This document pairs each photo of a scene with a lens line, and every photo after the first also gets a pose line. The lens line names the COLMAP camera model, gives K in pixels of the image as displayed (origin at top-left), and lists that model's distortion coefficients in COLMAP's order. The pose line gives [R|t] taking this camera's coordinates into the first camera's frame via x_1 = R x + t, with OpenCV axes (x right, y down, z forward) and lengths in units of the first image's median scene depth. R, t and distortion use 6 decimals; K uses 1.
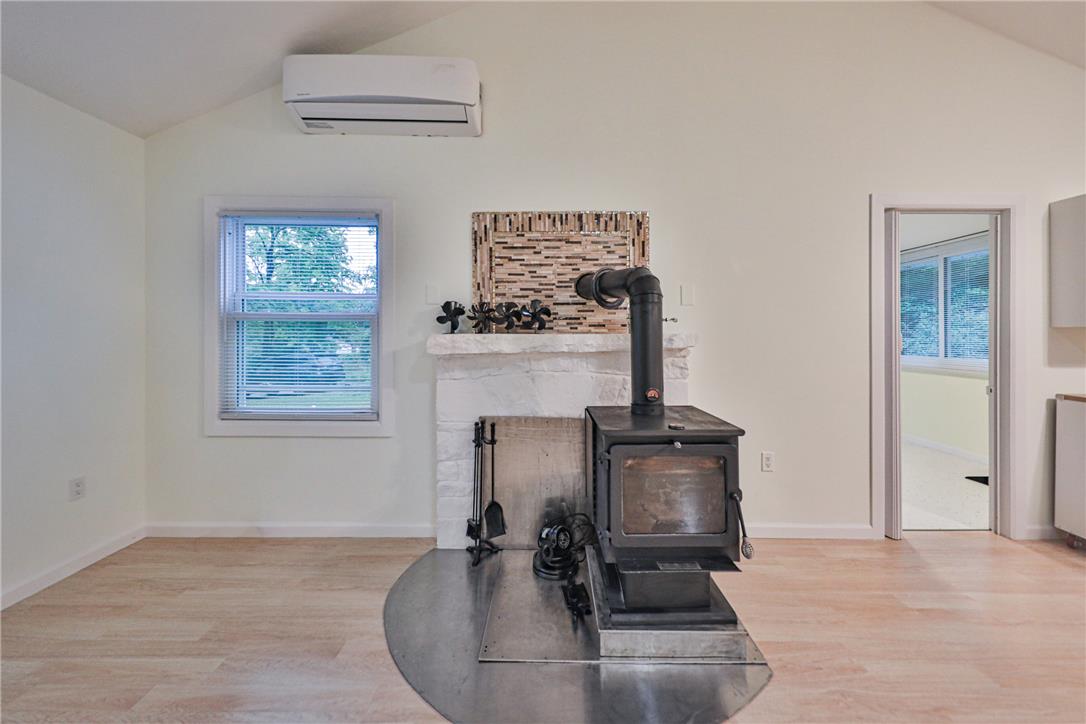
lens RADIAL K [[394.5, 0, 545.8], [0, 394.5, 336.1], [0, 0, 1]] dist [0.011988, -0.001749]
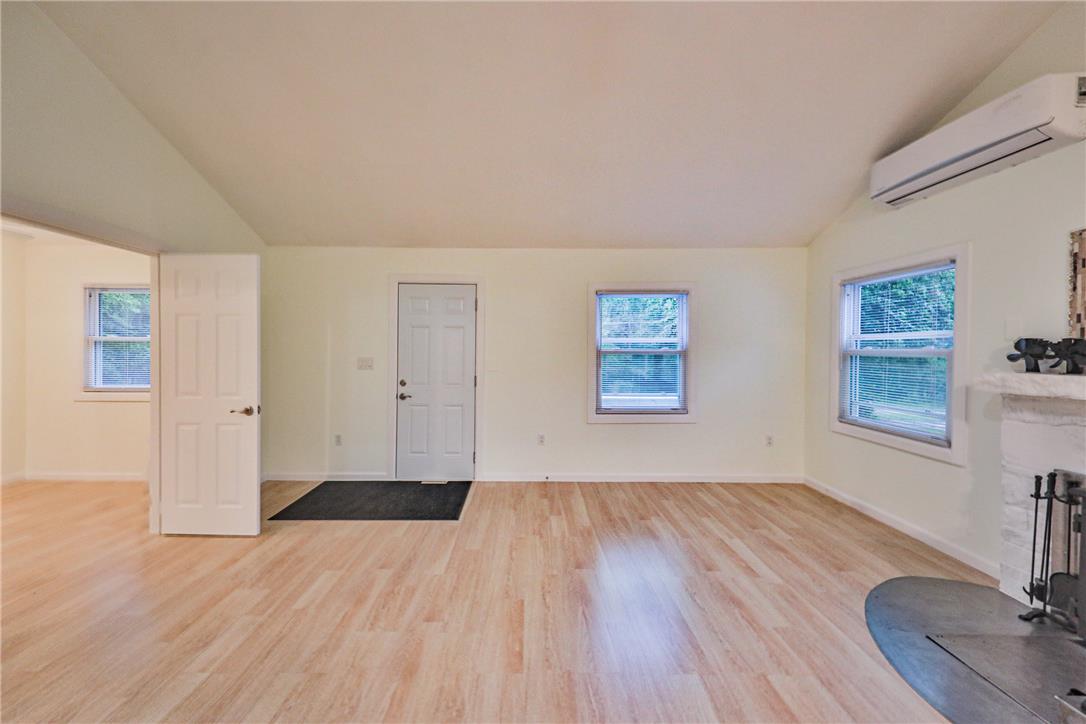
lens RADIAL K [[394.5, 0, 527.6], [0, 394.5, 356.9], [0, 0, 1]] dist [0.011988, -0.001749]
pose [[-0.002008, 0.016217, -0.999866, 0.704058], [-0.018082, 0.999704, 0.016251, -0.036930], [0.999834, 0.018112, -0.001715, -0.174418]]
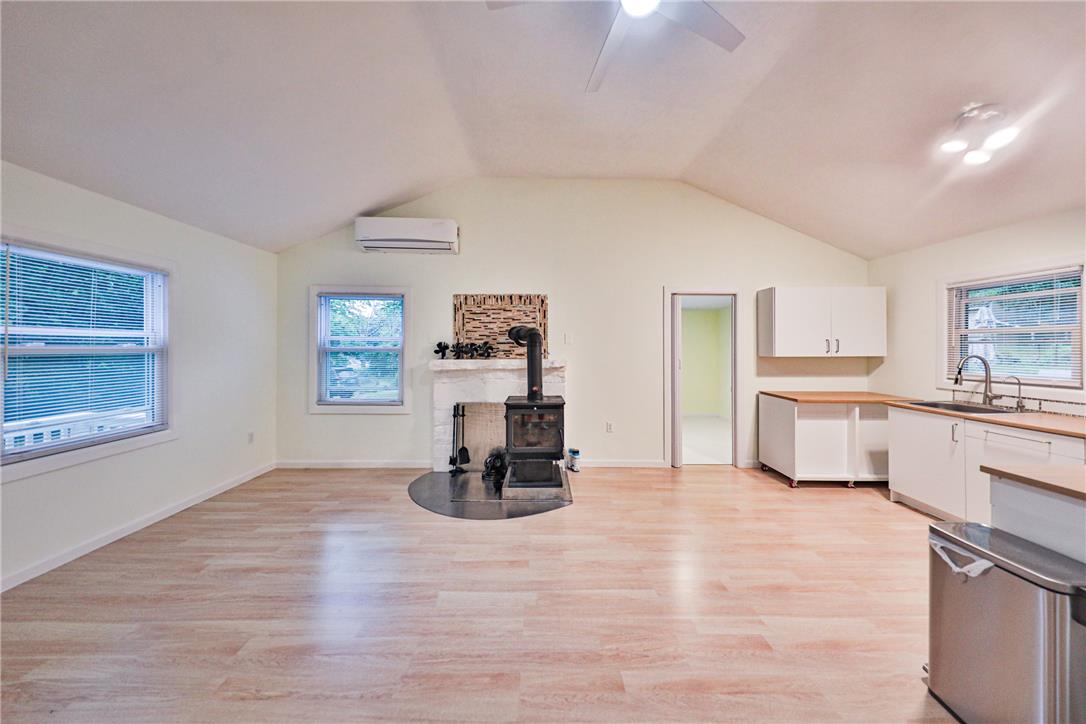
lens RADIAL K [[365.2, 0, 542.7], [0, 365.2, 349.4], [0, 0, 1]] dist [0.006211, -0.000943]
pose [[0.999982, 0.002484, 0.005507, 0.234576], [-0.002416, 0.999920, -0.012411, -0.031484], [-0.005537, 0.012398, 0.999908, -0.756229]]
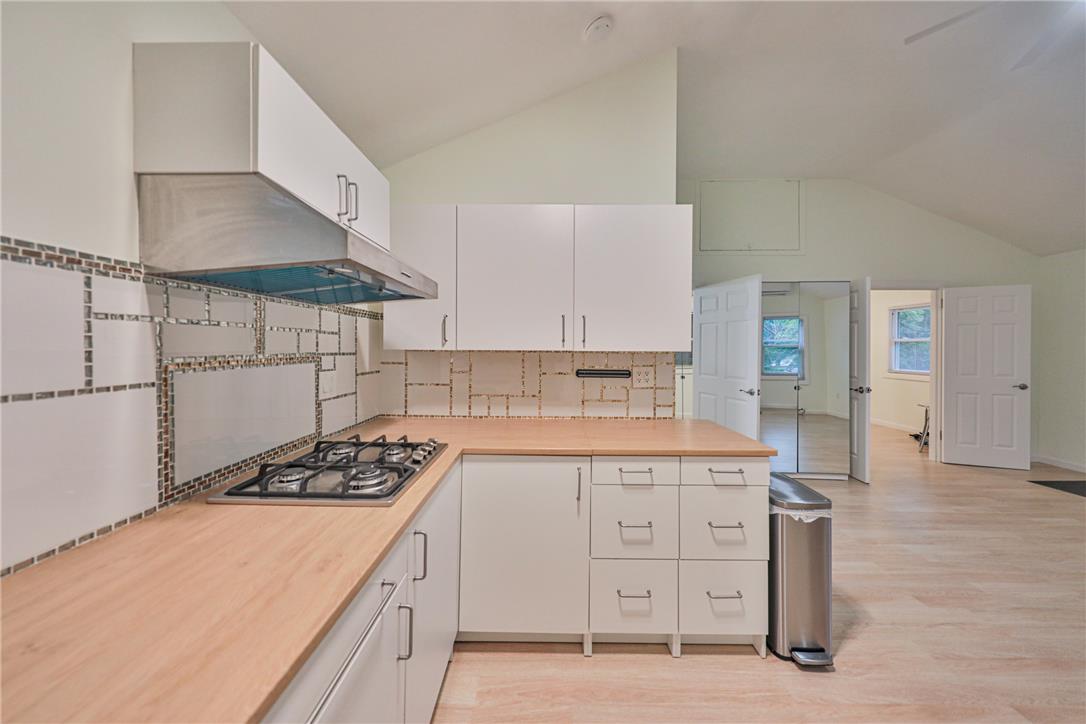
lens RADIAL K [[365.2, 0, 548.9], [0, 365.2, 348.8], [0, 0, 1]] dist [0.006211, -0.000943]
pose [[-0.999943, -0.004467, -0.009675, 1.457443], [-0.004683, 0.999738, 0.022411, -0.039300], [0.009572, 0.022455, -0.999702, 0.522363]]
